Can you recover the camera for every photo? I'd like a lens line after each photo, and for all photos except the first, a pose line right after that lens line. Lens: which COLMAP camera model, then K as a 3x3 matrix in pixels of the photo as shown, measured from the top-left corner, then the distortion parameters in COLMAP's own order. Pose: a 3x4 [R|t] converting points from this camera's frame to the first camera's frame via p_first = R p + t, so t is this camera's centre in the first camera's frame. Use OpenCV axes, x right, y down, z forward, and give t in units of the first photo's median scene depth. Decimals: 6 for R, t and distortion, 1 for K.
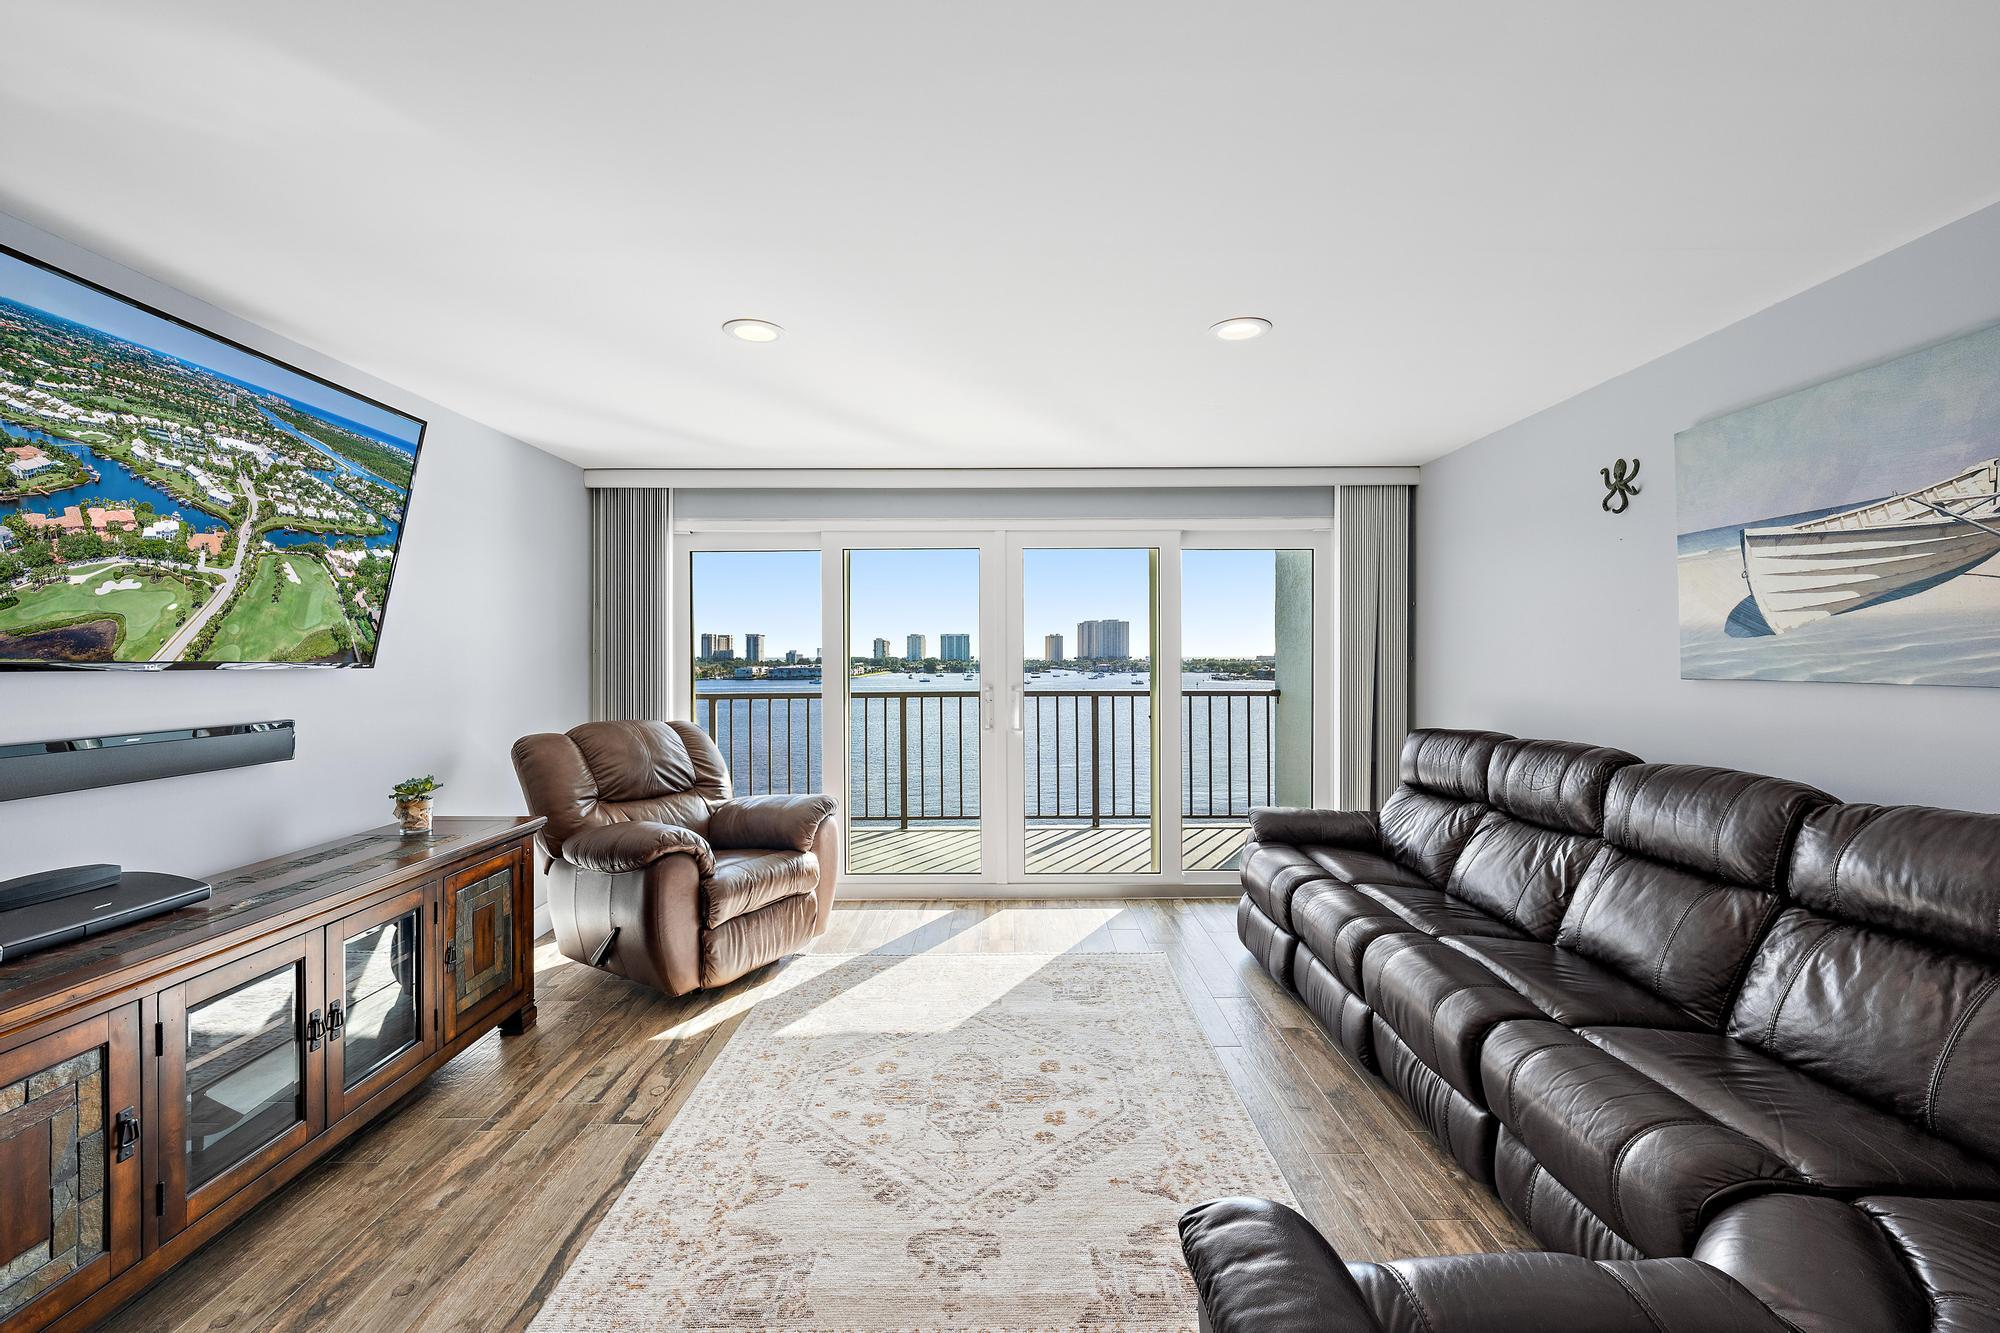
lens RADIAL K [[837.5, 0, 1003.6], [0, 837.5, 657.9], [0, 0, 1]] dist [-0.001455, 0.000379]
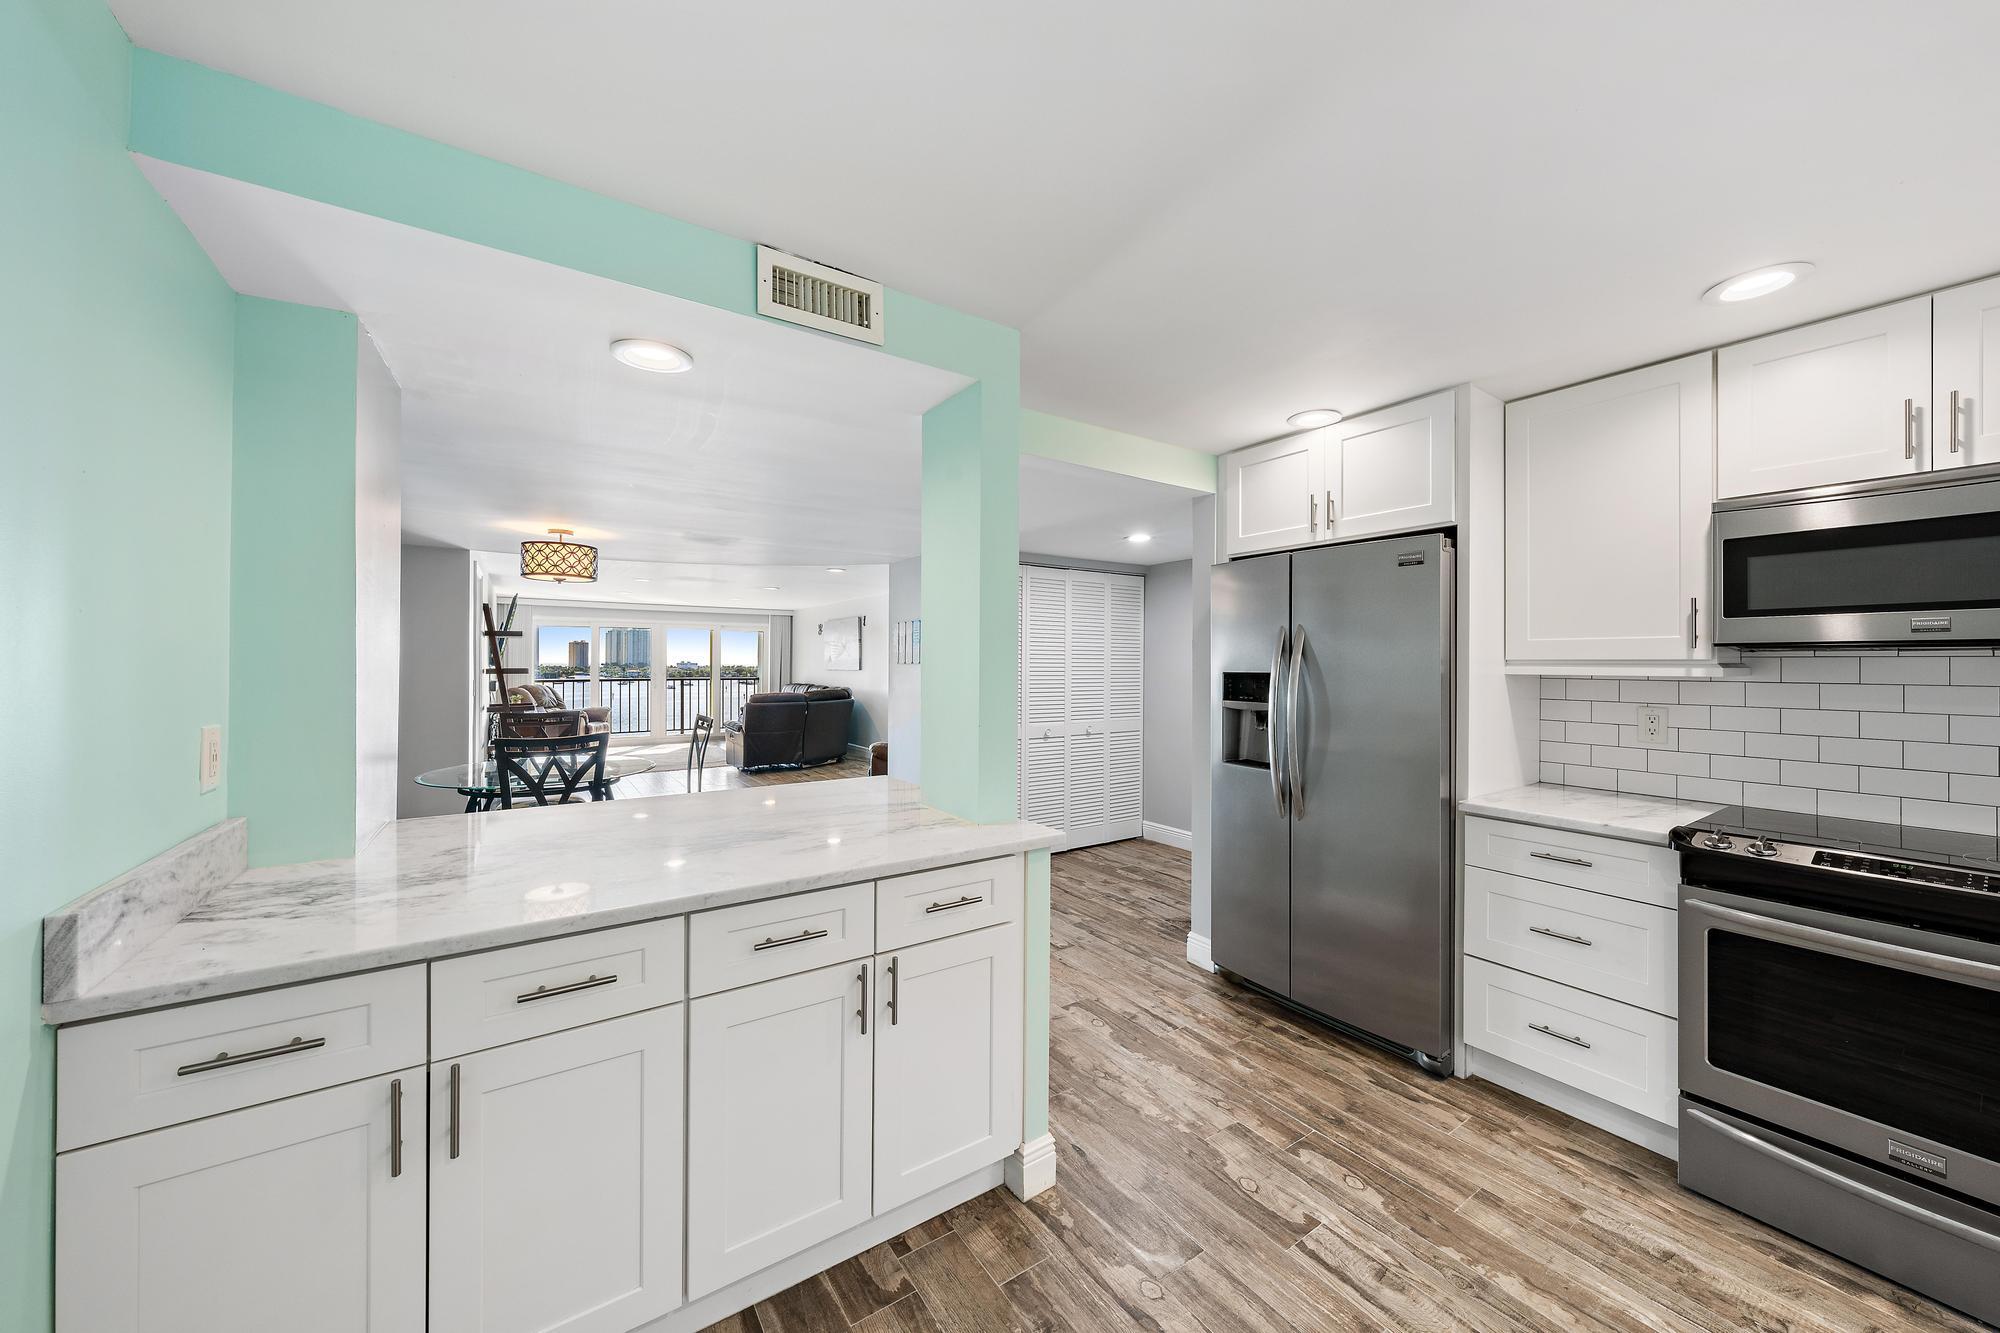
lens RADIAL K [[715.4, 0, 1006.9], [0, 715.4, 659.6], [0, 0, 1]] dist [-0.000774, -0.000134]
pose [[0.824514, 0.009228, 0.565766, -0.623735], [-0.004851, 0.999946, -0.009241, -0.002058], [-0.565820, 0.004875, 0.824514, -2.710069]]
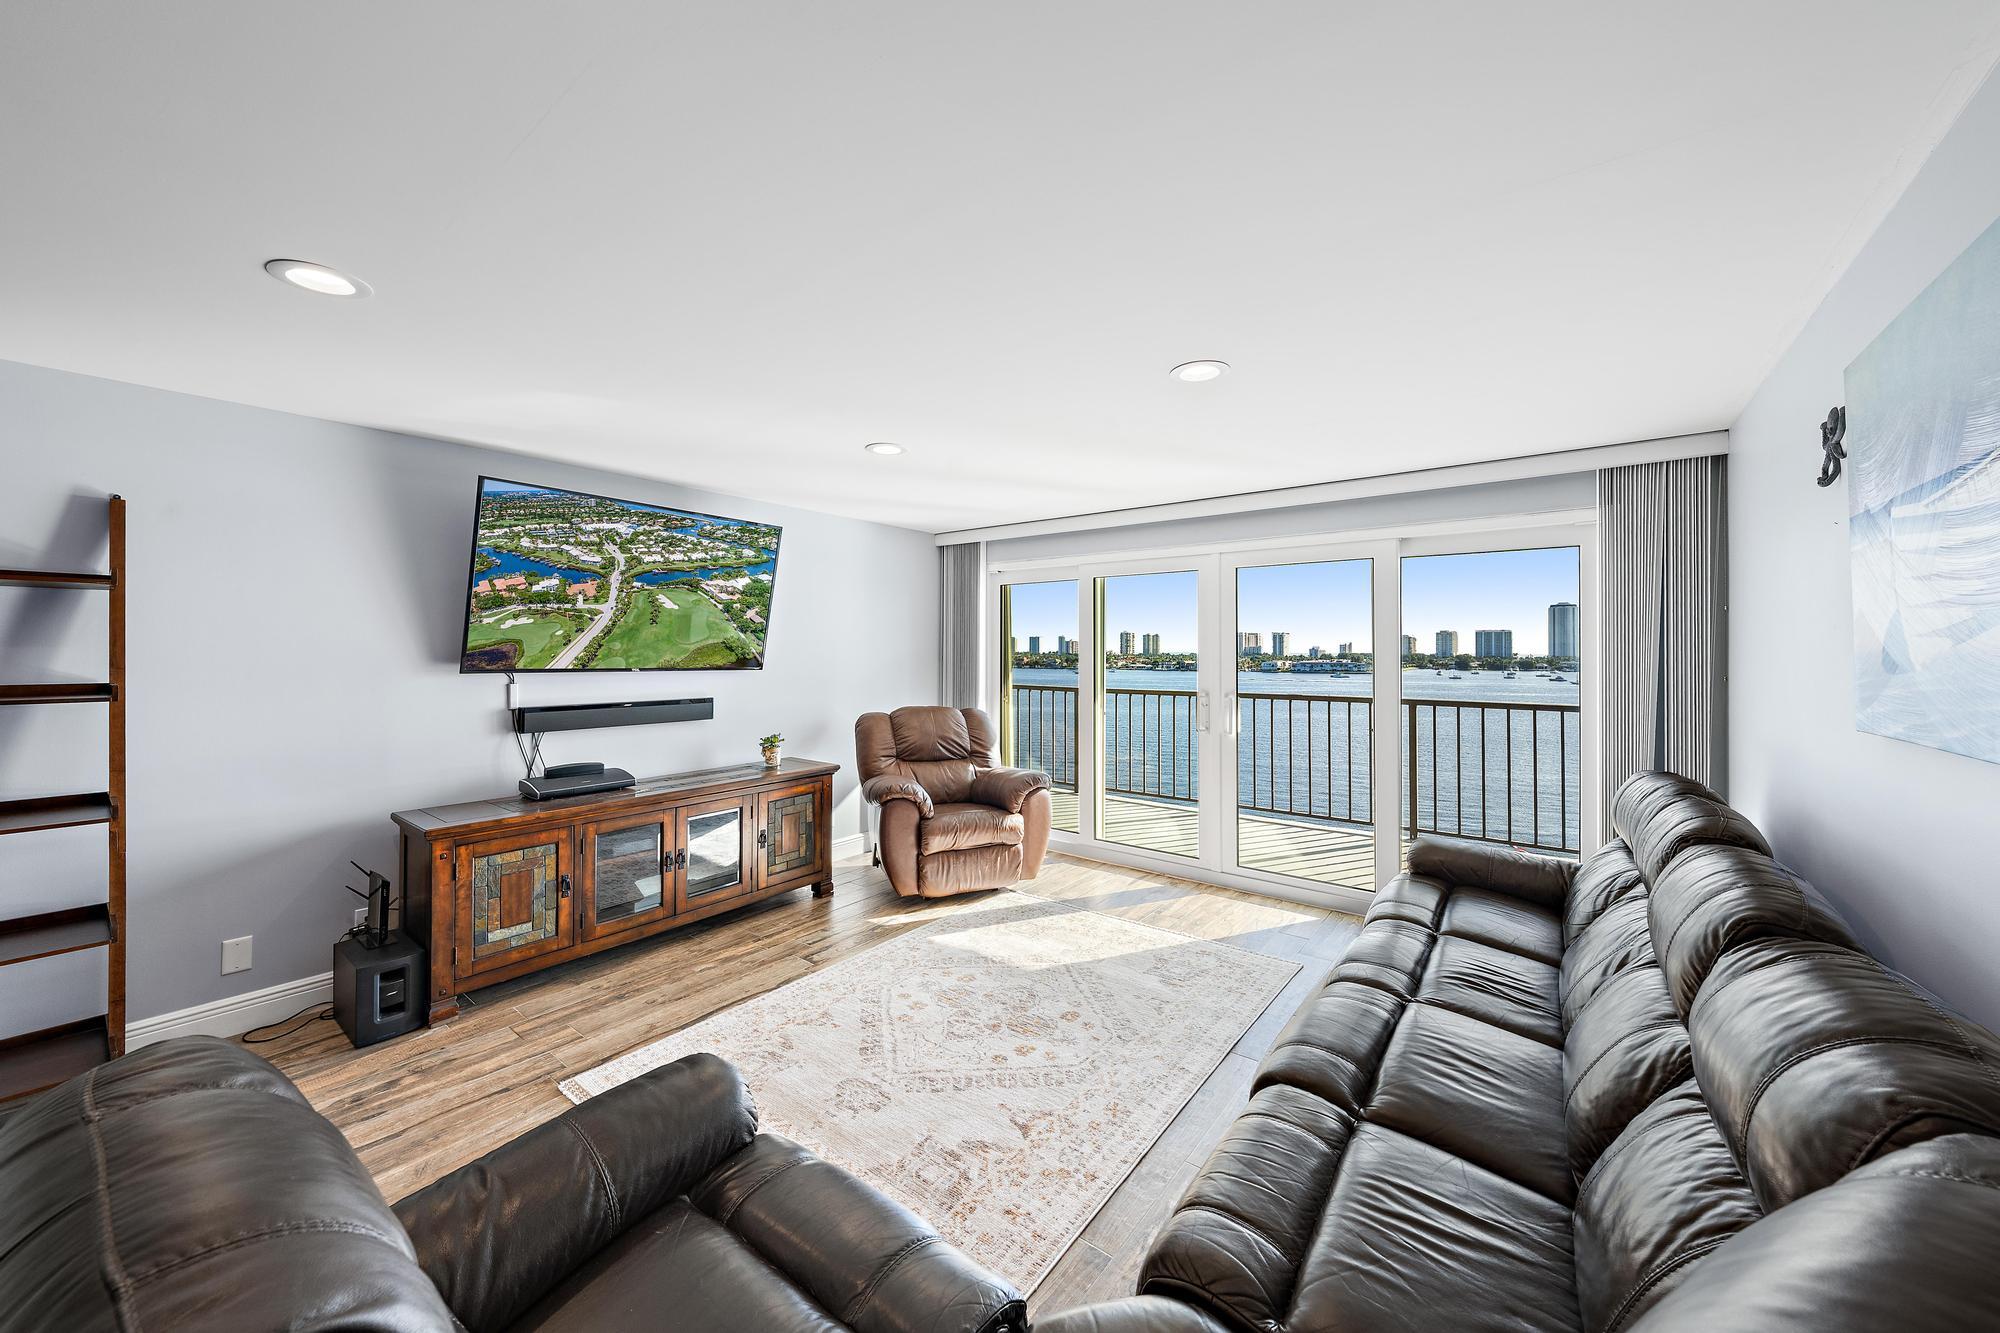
lens RADIAL K [[718.9, 0, 1004.0], [0, 718.9, 648.2], [0, 0, 1]] dist [-0.001056, -0.000056]
pose [[0.791027, 0.003750, -0.611769, 0.515308], [-0.007714, 0.999963, -0.003845, -0.028449], [0.611732, 0.007761, 0.791027, 0.106191]]
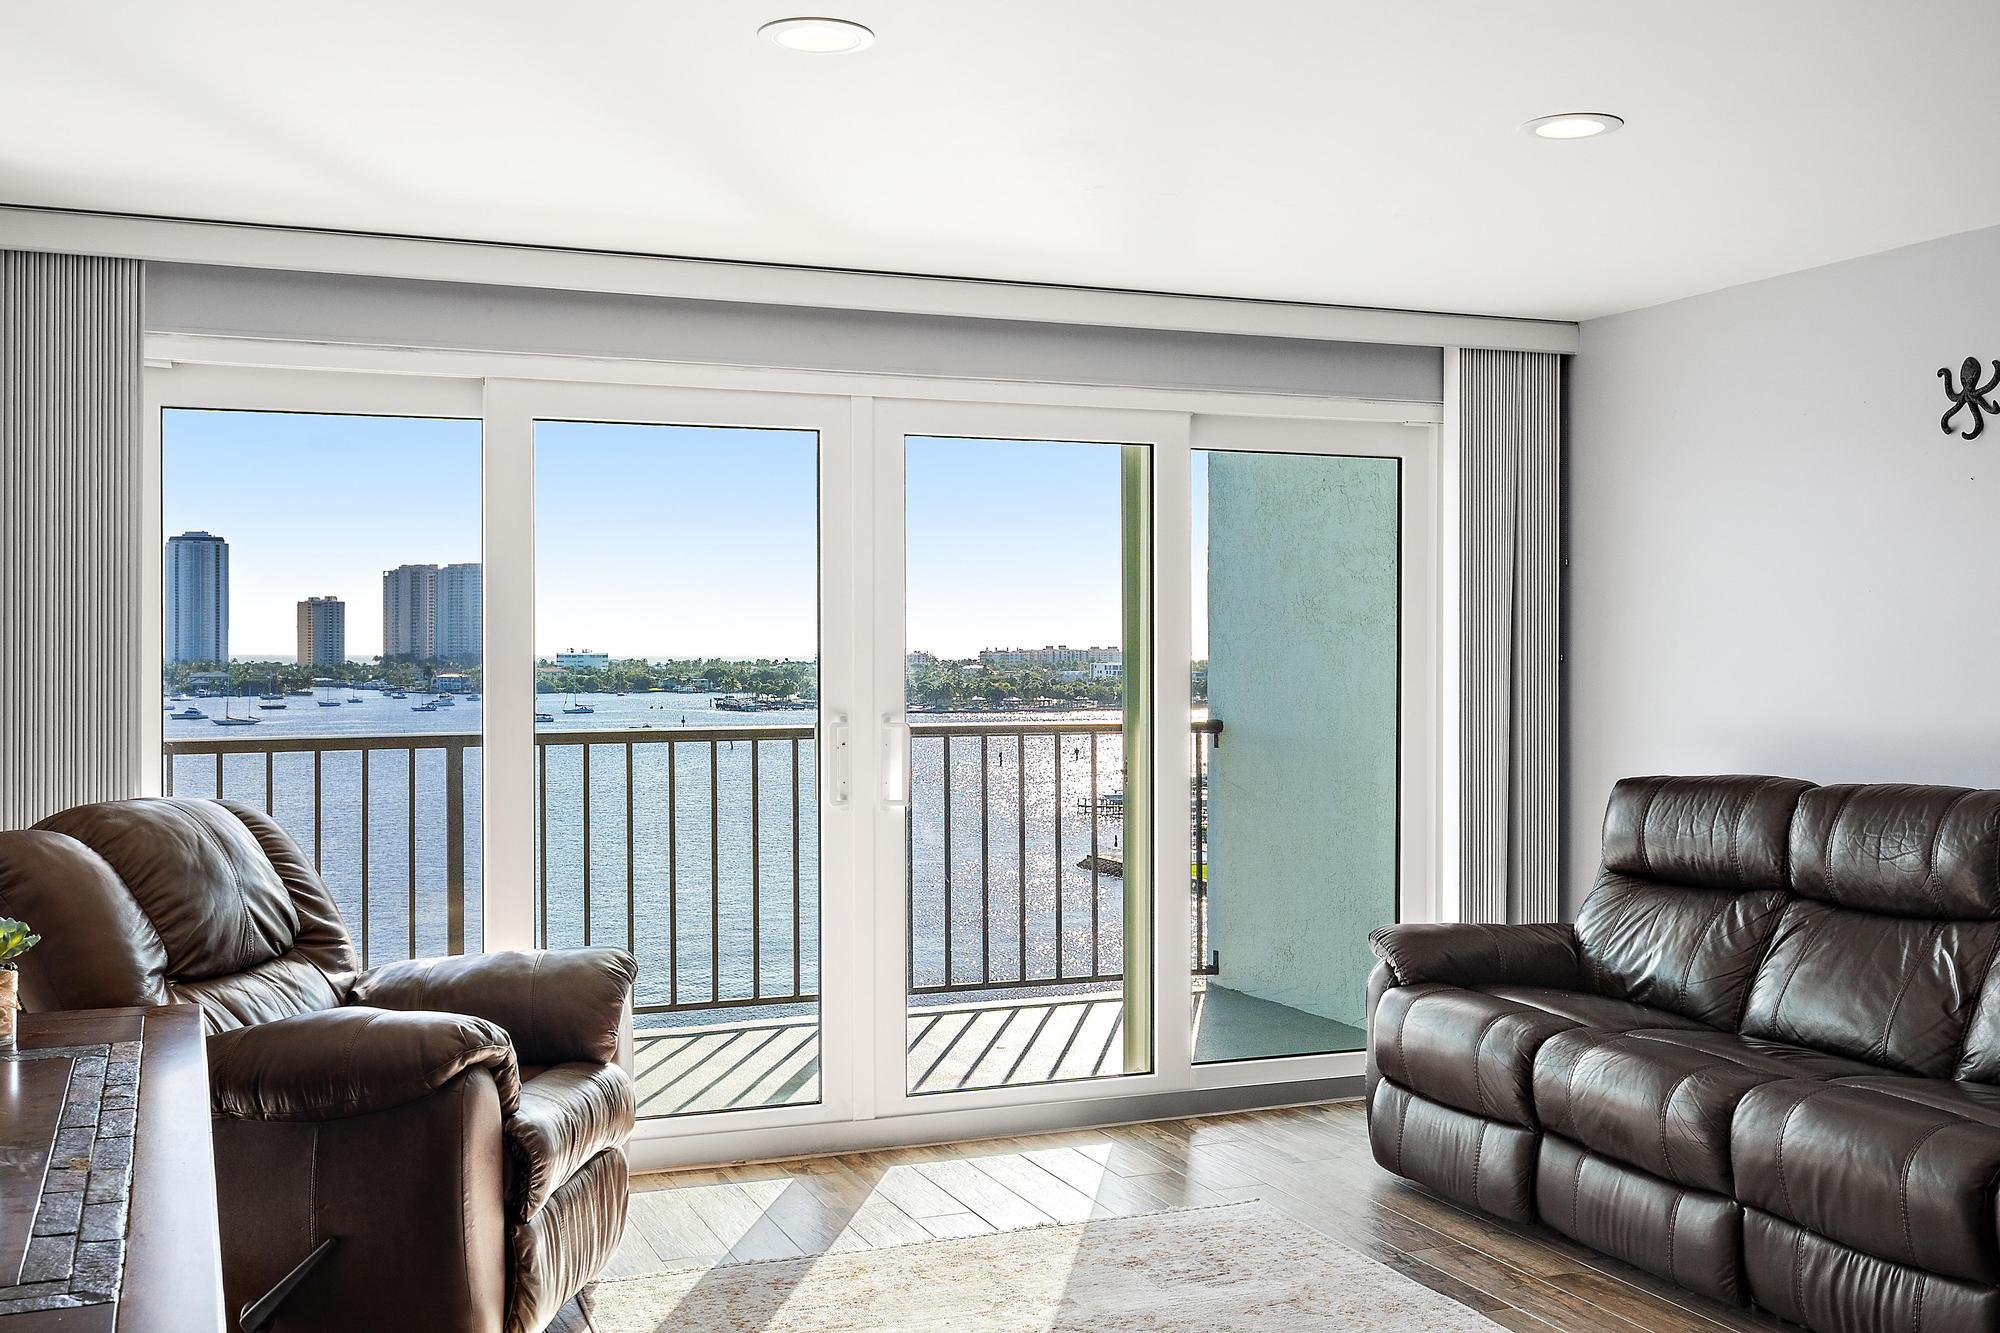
lens RADIAL K [[2021.3, 0, 1000.0], [0, 2021.3, 666.5], [0, 0, 1]] dist [-0.001348, -0.011616]
pose [[0.926082, -0.000936, 0.377320, -0.539038], [-0.000606, 0.999992, 0.003967, 0.000805], [-0.377321, -0.003902, 0.926074, -0.176977]]
